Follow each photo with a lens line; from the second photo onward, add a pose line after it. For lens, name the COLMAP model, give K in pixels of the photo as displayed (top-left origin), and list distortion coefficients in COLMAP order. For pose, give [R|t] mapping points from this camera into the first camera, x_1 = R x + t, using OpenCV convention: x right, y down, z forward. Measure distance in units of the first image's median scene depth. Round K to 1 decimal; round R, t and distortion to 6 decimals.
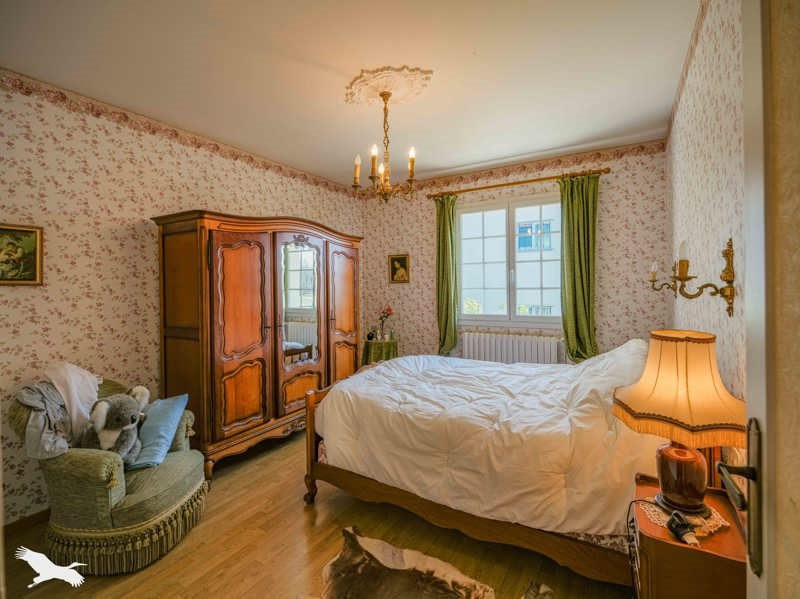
lens RADIAL K [[377.5, 0, 404.0], [0, 377.5, 281.9], [0, 0, 1]] dist [0.001177, 0.000164]
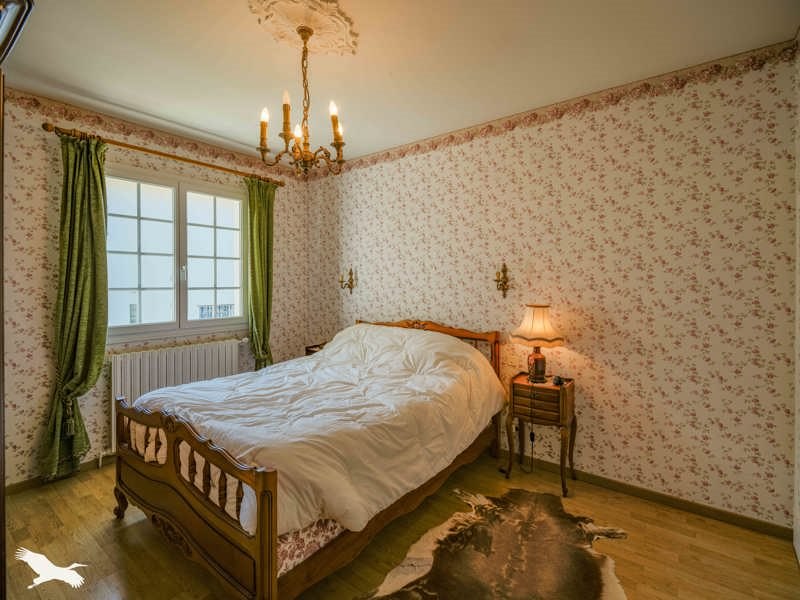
lens RADIAL K [[377.5, 0, 404.0], [0, 377.5, 282.4], [0, 0, 1]] dist [0.001177, 0.000164]
pose [[0.123486, 0.010699, 0.992289, -0.497807], [-0.008224, 0.999919, -0.009758, 0.009392], [-0.992312, -0.006956, 0.123564, 0.459604]]
